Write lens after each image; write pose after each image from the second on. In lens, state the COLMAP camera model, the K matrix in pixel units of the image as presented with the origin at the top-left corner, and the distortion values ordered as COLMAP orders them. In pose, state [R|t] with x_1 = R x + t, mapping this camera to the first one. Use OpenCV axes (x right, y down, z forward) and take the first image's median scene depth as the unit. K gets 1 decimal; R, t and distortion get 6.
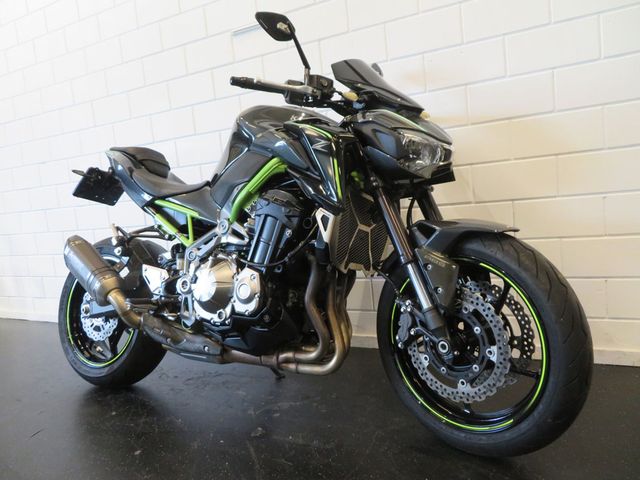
lens RADIAL K [[455.7, 0, 321.9], [0, 455.7, 240.5], [0, 0, 1]] dist [-0.012133, 0.008685]
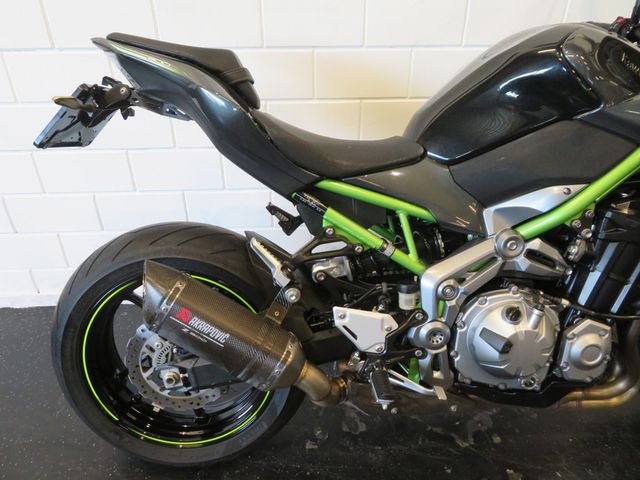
lens RADIAL K [[455.7, 0, 319.5], [0, 455.7, 239.4], [0, 0, 1]] dist [-0.012133, 0.008685]
pose [[0.858412, -0.166764, 0.485097, -0.829618], [-0.031370, 0.926843, 0.374137, -0.292947], [-0.512001, -0.336381, 0.790381, 0.733473]]
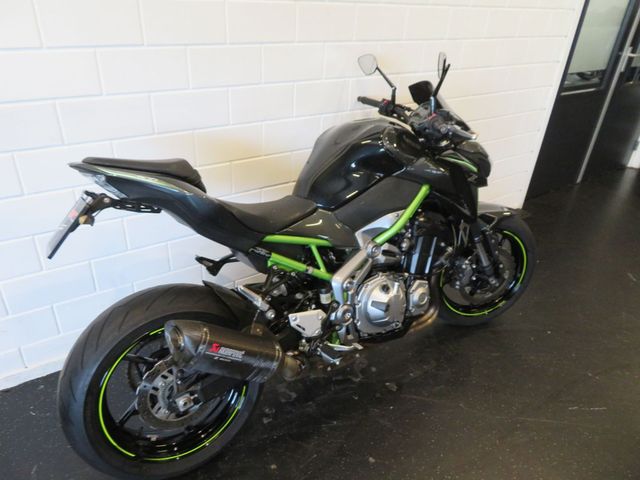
lens RADIAL K [[455.7, 0, 320.7], [0, 455.7, 238.5], [0, 0, 1]] dist [-0.012133, 0.008685]
pose [[0.470997, -0.321028, 0.821646, -1.283684], [-0.007015, 0.930037, 0.367399, -0.501246], [-0.882107, -0.178807, 0.435793, 0.736613]]
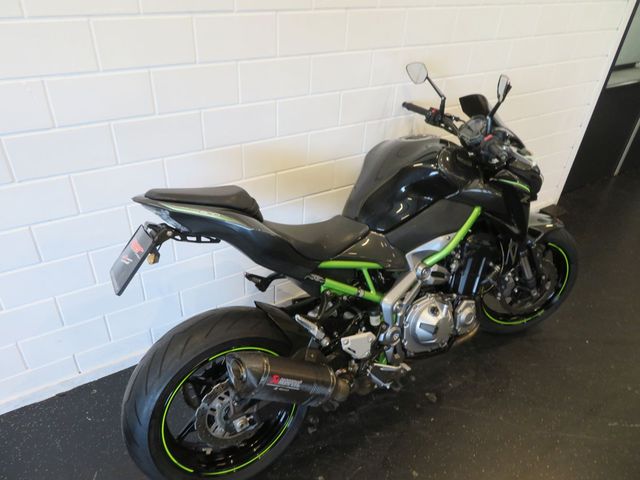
lens RADIAL K [[455.7, 0, 320.6], [0, 455.7, 239.6], [0, 0, 1]] dist [-0.012133, 0.008685]
pose [[0.502328, -0.368359, 0.782291, -1.283285], [-0.008554, 0.902558, 0.430482, -0.622534], [-0.864635, -0.222935, 0.450229, 0.844357]]
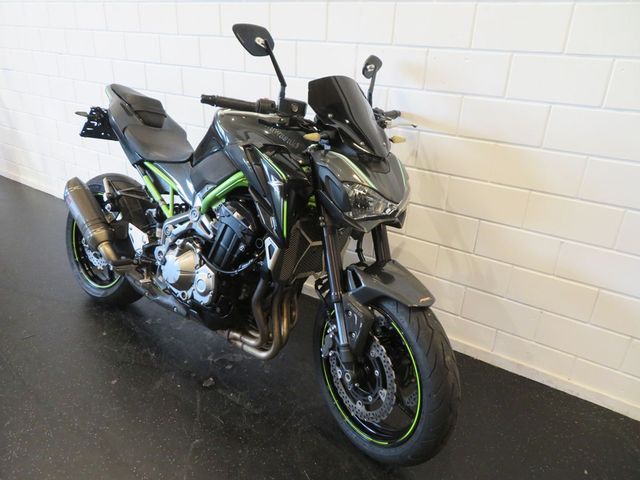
lens RADIAL K [[455.7, 0, 322.8], [0, 455.7, 242.8], [0, 0, 1]] dist [-0.012133, 0.008685]
pose [[0.982918, 0.177164, -0.049858, 0.172953], [-0.152683, 0.936192, 0.316594, -0.408046], [0.102766, -0.303573, 0.947250, -0.033129]]
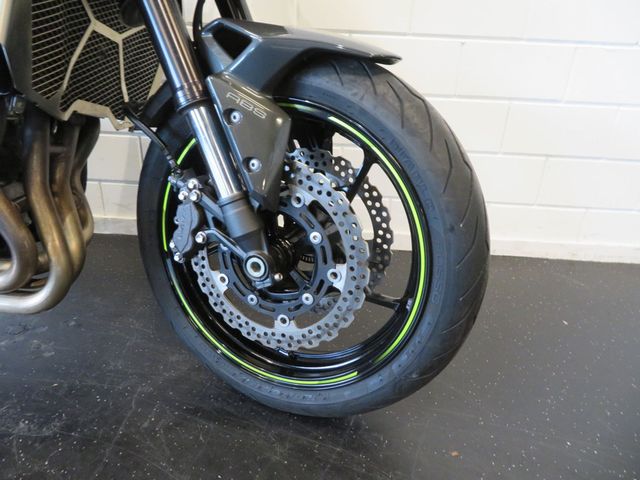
lens RADIAL K [[455.7, 0, 318.9], [0, 455.7, 241.0], [0, 0, 1]] dist [-0.012133, 0.008685]
pose [[0.903765, -0.040265, 0.426132, 0.088103], [-0.088731, 0.956315, 0.278548, 0.036506], [-0.418732, -0.289553, 0.860711, 0.434401]]
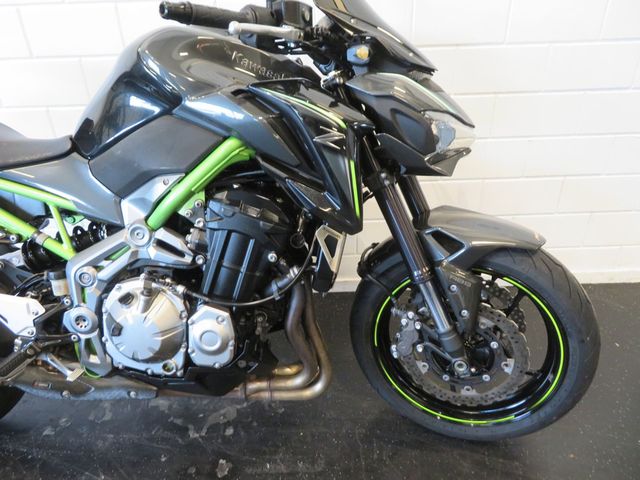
lens RADIAL K [[455.7, 0, 319.8], [0, 455.7, 239.5], [0, 0, 1]] dist [-0.012133, 0.008685]
pose [[0.887035, -0.151129, 0.436266, -0.306444], [-0.011478, 0.937400, 0.348066, -0.284010], [-0.461559, -0.313755, 0.829772, 0.387593]]
